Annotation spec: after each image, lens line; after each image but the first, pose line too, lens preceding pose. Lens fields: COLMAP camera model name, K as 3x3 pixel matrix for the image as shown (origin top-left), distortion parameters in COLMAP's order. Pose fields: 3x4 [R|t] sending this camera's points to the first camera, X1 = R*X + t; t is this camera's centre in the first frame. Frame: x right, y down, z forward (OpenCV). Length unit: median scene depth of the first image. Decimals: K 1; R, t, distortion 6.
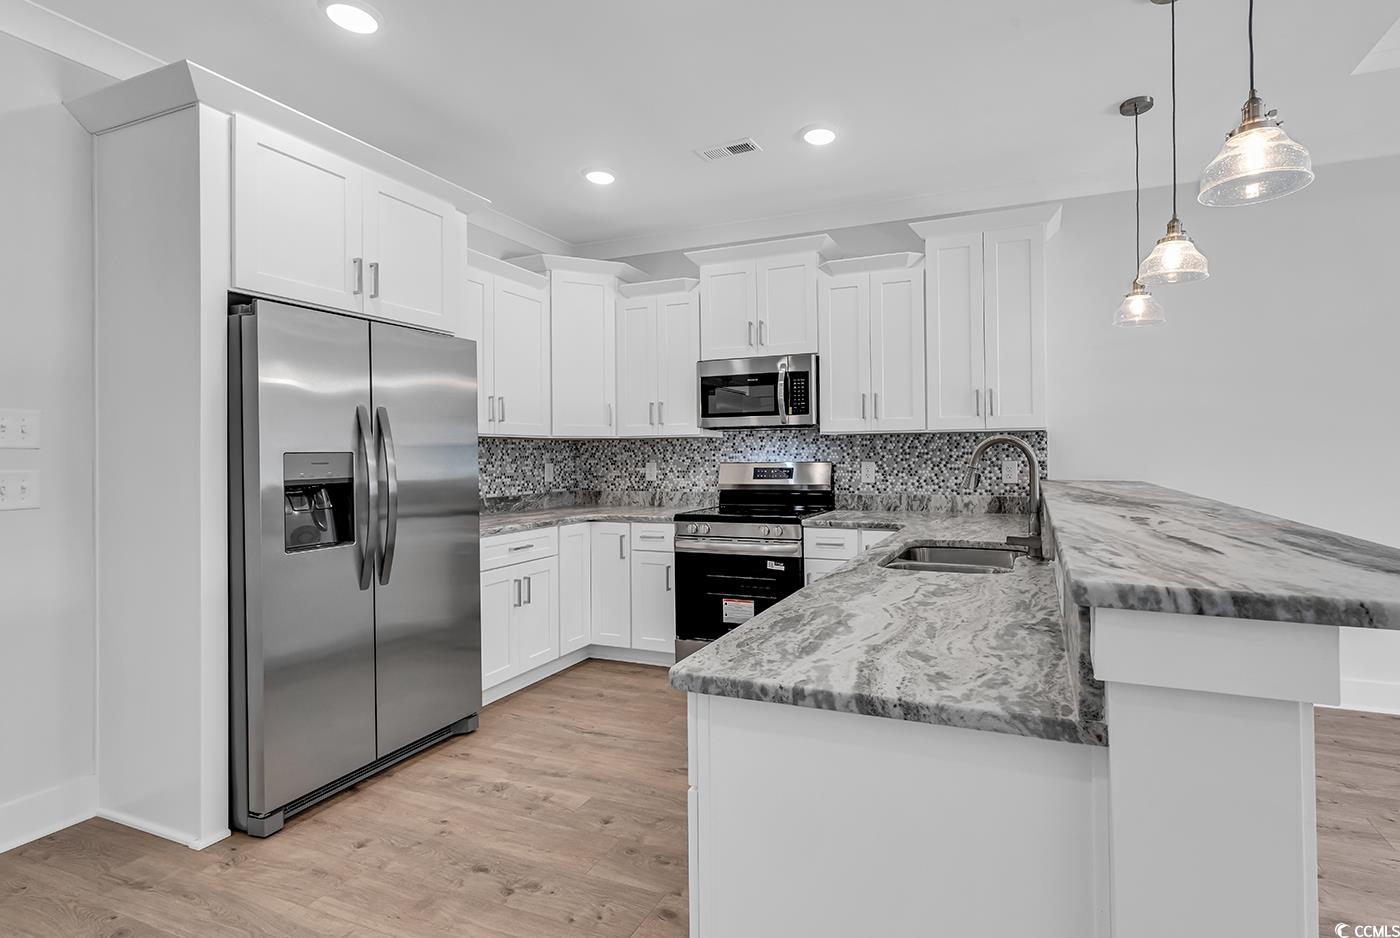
lens RADIAL K [[634.4, 0, 698.7], [0, 634.4, 448.3], [0, 0, 1]] dist [0.005110, -0.002890]
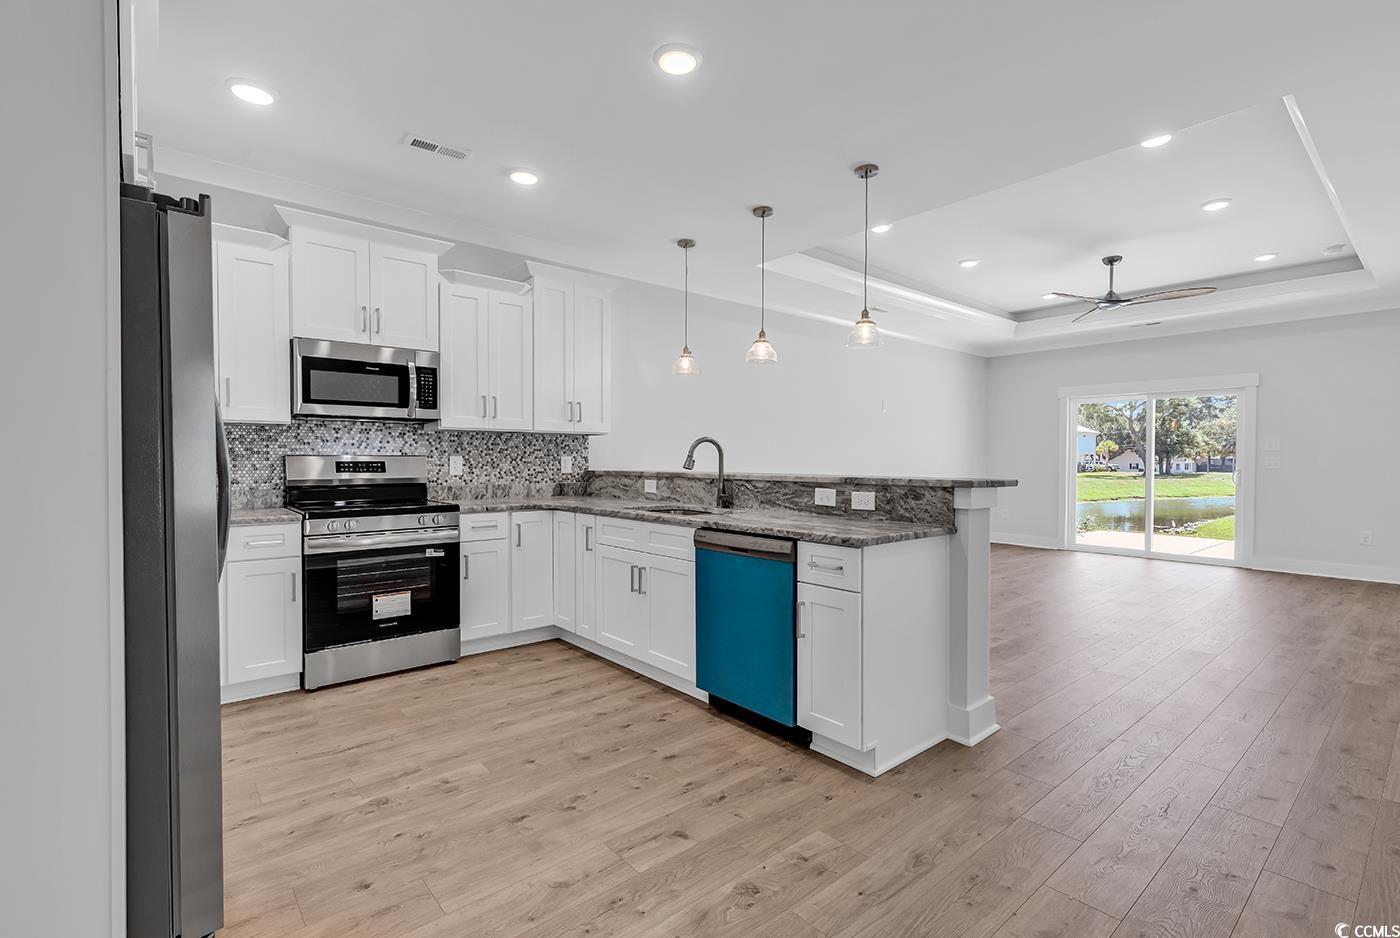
lens RADIAL K [[634.4, 0, 699.2], [0, 634.4, 462.2], [0, 0, 1]] dist [0.005110, -0.002890]
pose [[0.491782, 0.006507, 0.870694, -0.507074], [-0.021749, 0.999752, 0.004813, 0.018344], [-0.870447, -0.021304, 0.491802, 0.094173]]
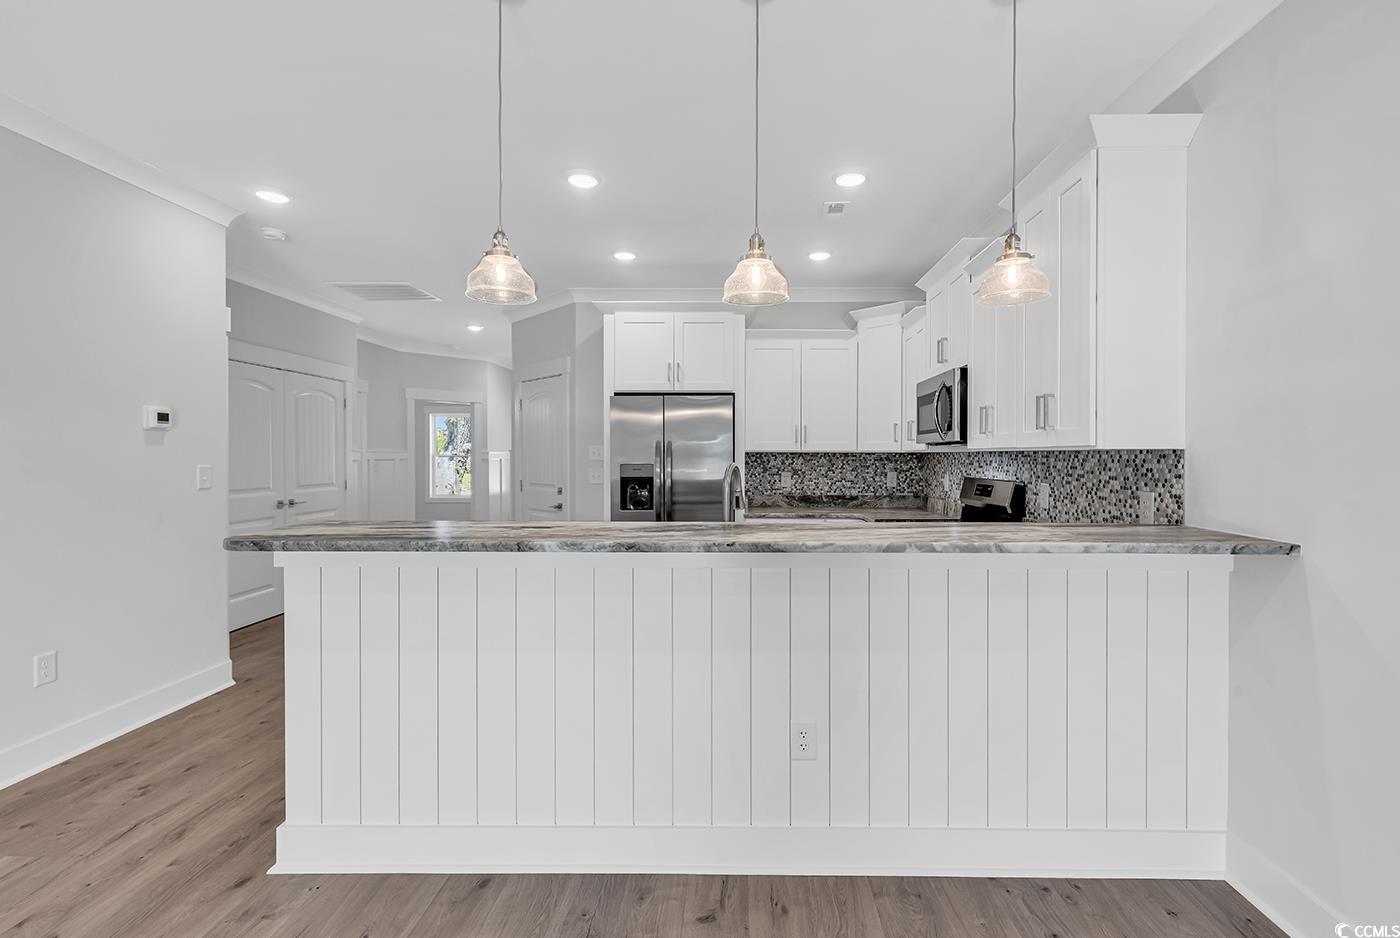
lens RADIAL K [[634.4, 0, 752.9], [0, 634.4, 455.2], [0, 0, 1]] dist [0.005110, -0.002890]
pose [[0.360930, 0.009004, -0.932549, 0.950711], [0.008573, 0.999879, 0.012972, -0.031468], [0.932554, -0.012677, 0.360809, 0.349973]]
